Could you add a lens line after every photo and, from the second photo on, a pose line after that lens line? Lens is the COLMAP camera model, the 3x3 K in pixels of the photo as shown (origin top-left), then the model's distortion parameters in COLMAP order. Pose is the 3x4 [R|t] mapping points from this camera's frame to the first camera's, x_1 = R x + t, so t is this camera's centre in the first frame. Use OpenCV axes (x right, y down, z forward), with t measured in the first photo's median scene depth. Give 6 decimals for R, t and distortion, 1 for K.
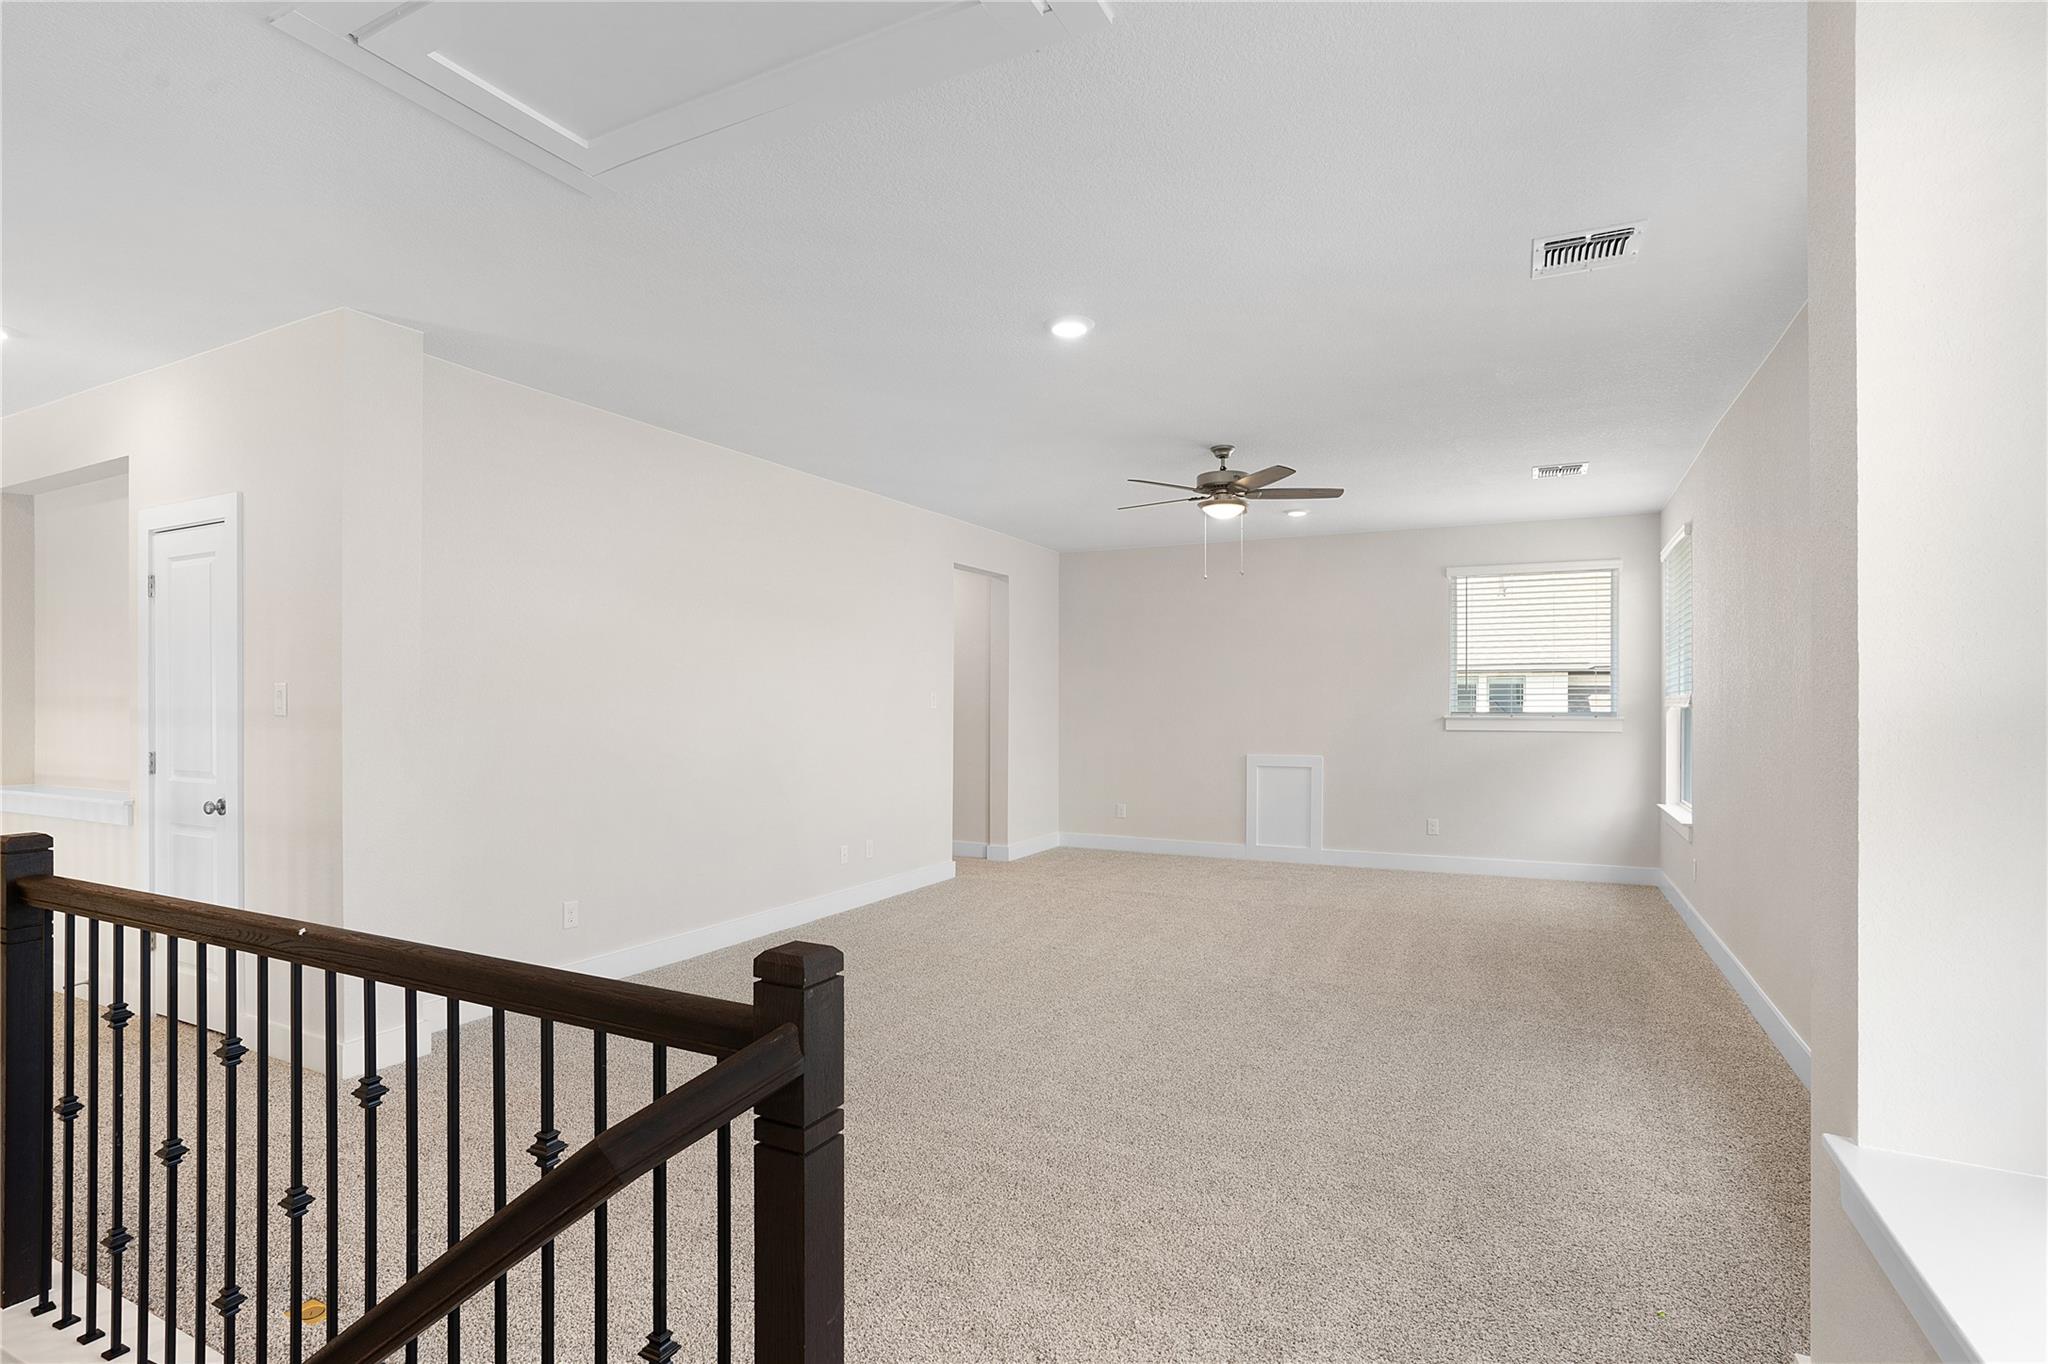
lens RADIAL K [[971.6, 0, 1018.8], [0, 971.6, 690.4], [0, 0, 1]] dist [0.000701, 0.000505]
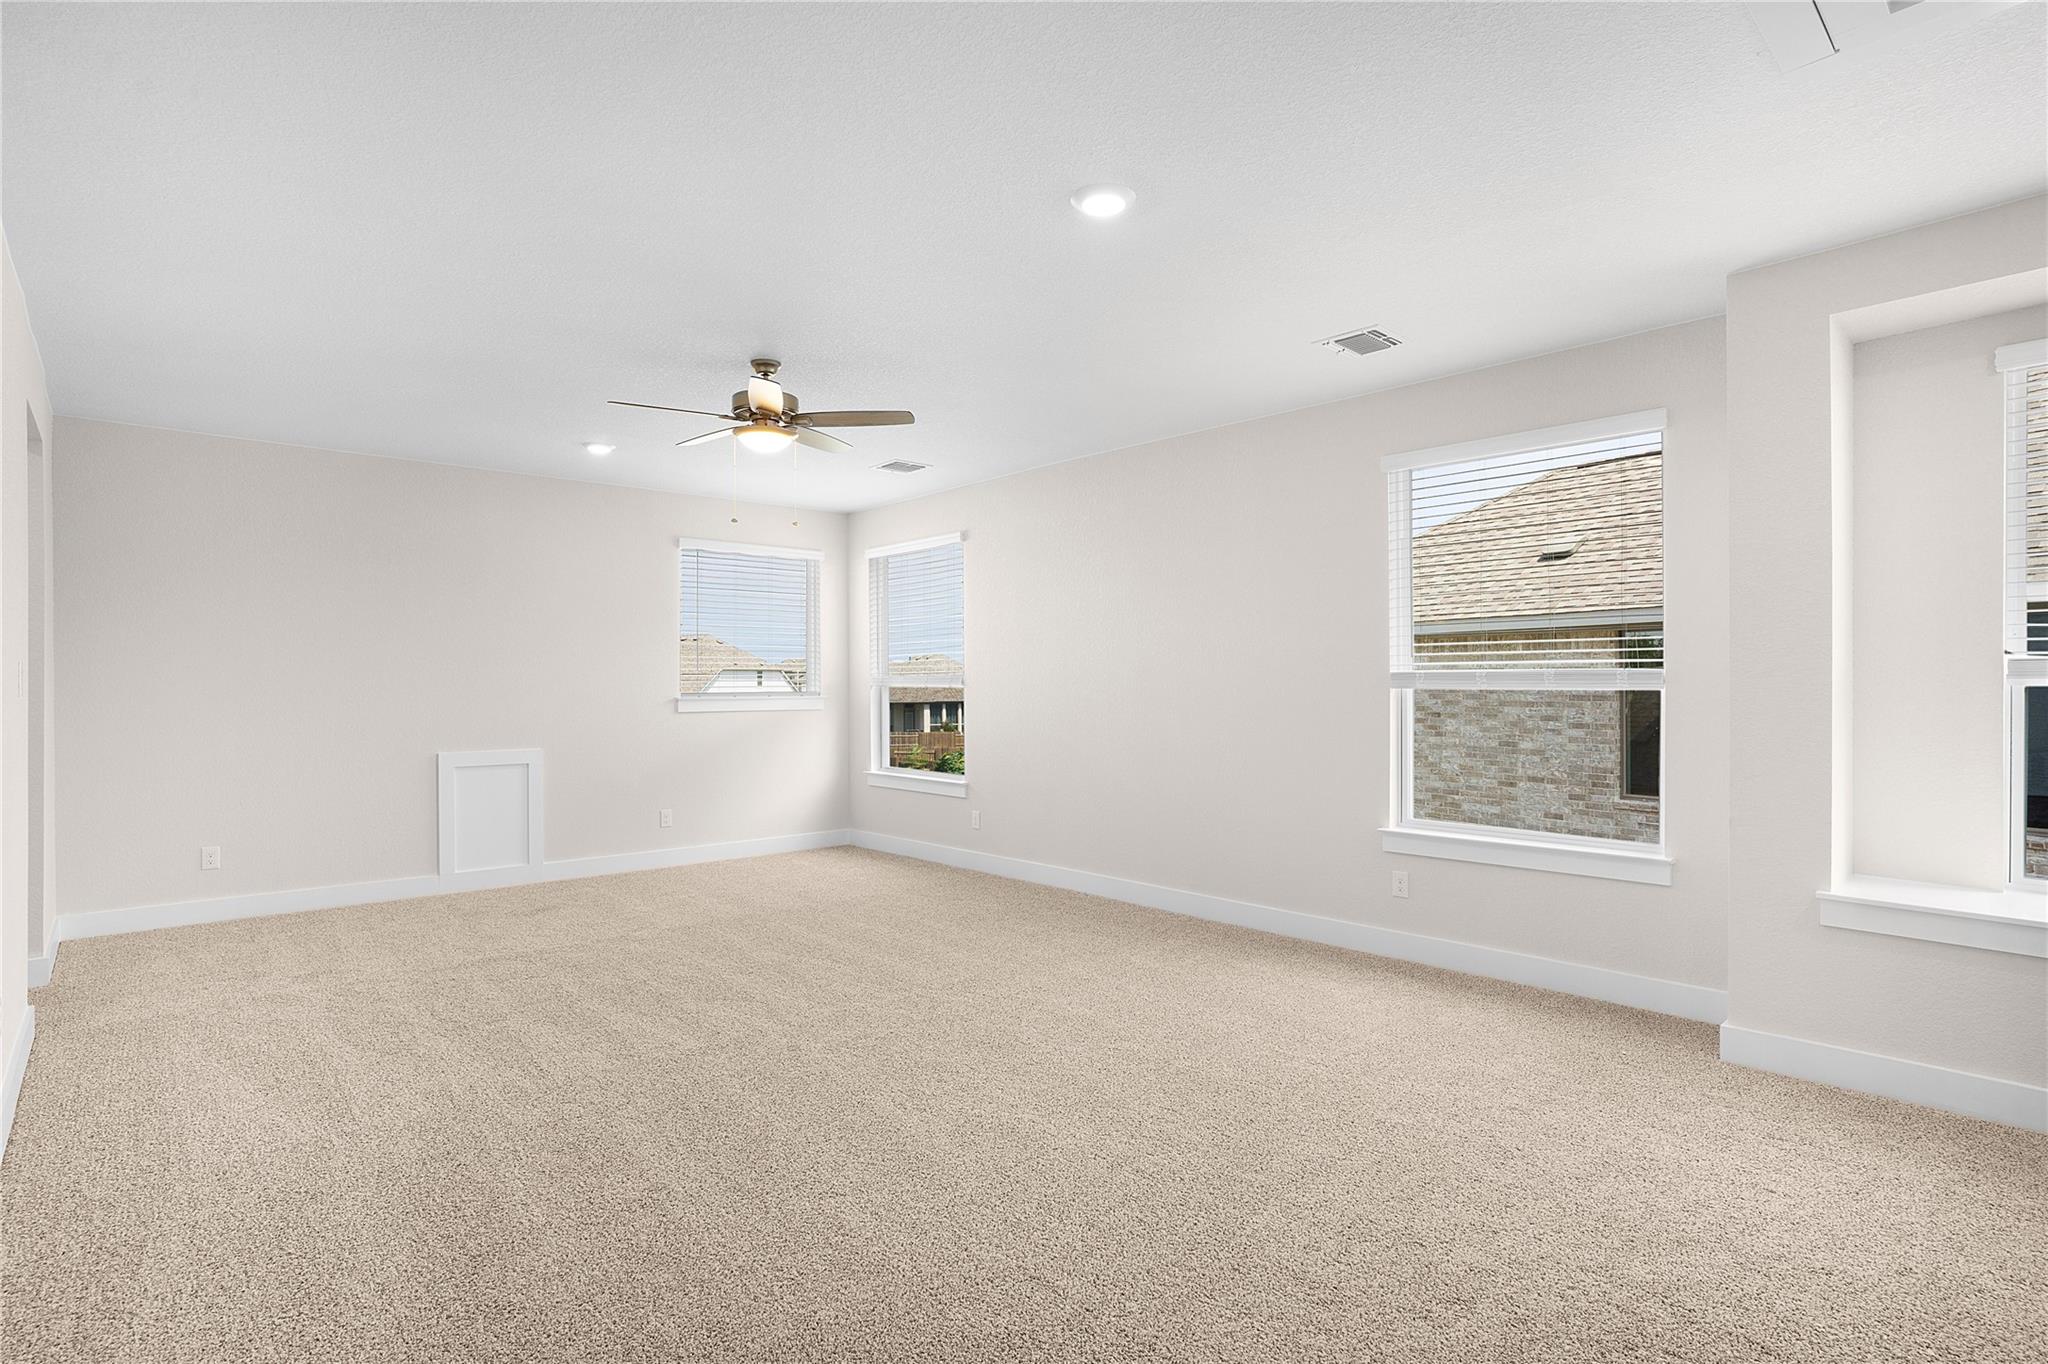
lens RADIAL K [[1008.6, 0, 986.6], [0, 1008.6, 682.2], [0, 0, 1]] dist [0.001300, 0.000791]
pose [[0.412834, 0.001111, 0.910805, -0.315957], [-0.007343, 0.999971, 0.002109, 0.007777], [-0.910777, -0.007559, 0.412830, 0.332897]]
